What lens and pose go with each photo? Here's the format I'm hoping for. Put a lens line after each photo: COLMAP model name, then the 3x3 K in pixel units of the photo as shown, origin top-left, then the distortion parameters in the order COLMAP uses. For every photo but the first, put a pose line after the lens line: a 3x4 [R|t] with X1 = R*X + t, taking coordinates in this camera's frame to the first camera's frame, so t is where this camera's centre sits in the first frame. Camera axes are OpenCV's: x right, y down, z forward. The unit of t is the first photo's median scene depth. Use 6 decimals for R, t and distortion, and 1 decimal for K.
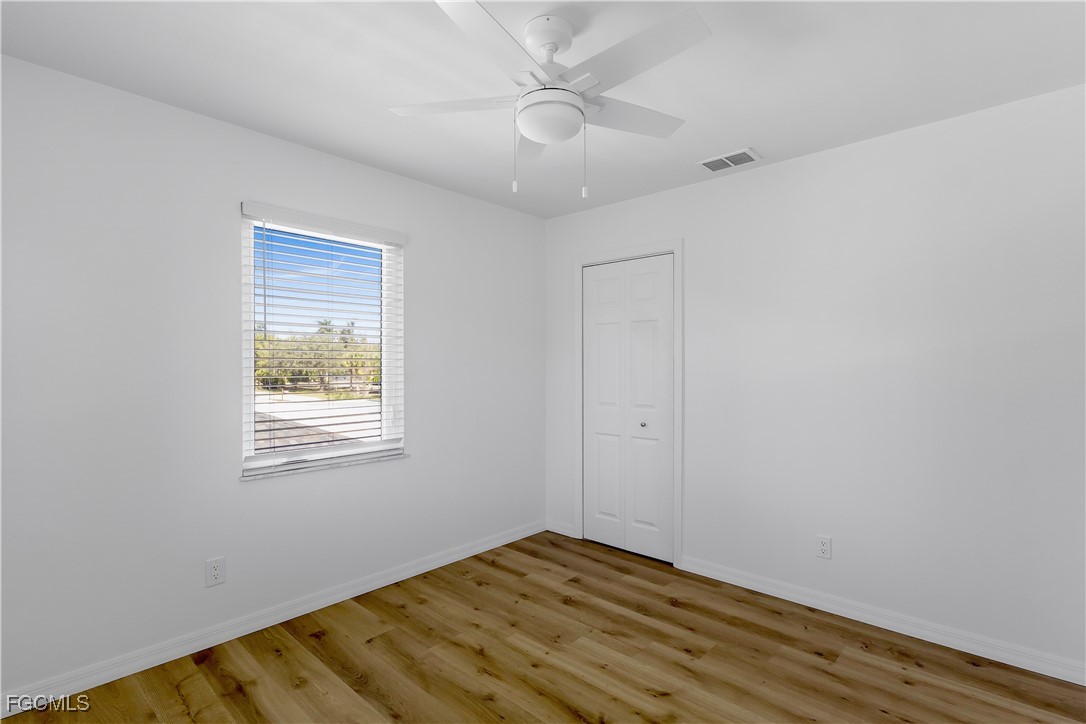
lens RADIAL K [[525.5, 0, 537.3], [0, 525.5, 365.0], [0, 0, 1]] dist [-0.000822, 0.002781]
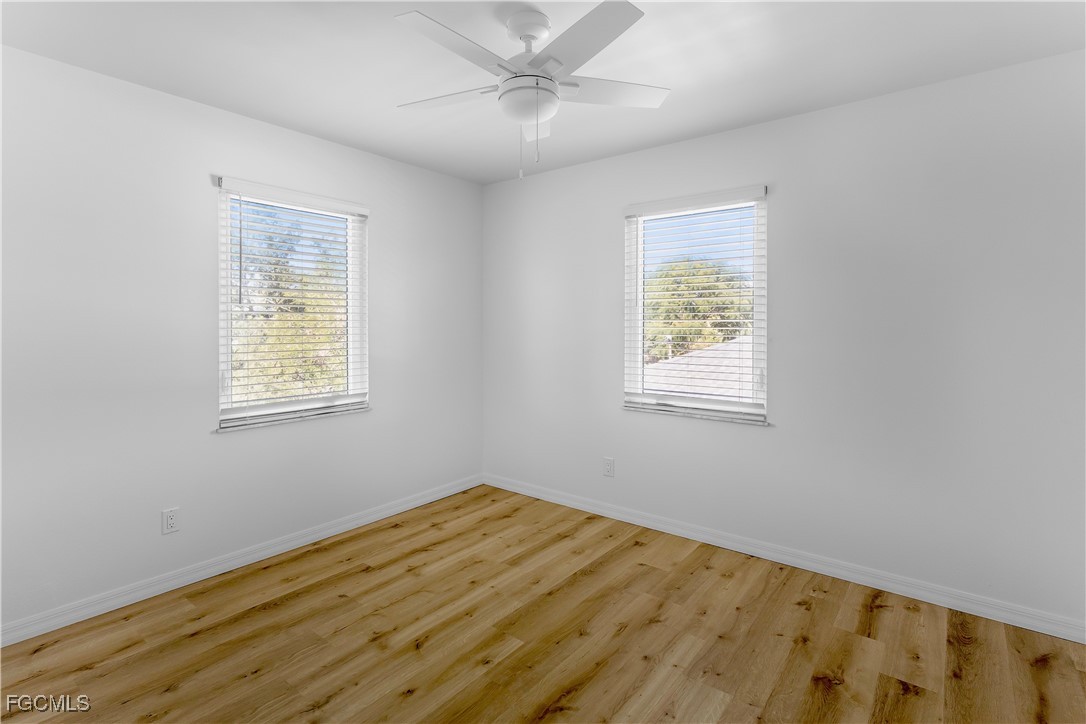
lens RADIAL K [[525.5, 0, 534.6], [0, 525.5, 319.9], [0, 0, 1]] dist [-0.000822, 0.002781]
pose [[0.069816, -0.004840, -0.997548, 0.730550], [0.000044, 0.999988, -0.004849, -0.007118], [0.997560, 0.000295, 0.069815, 0.608209]]
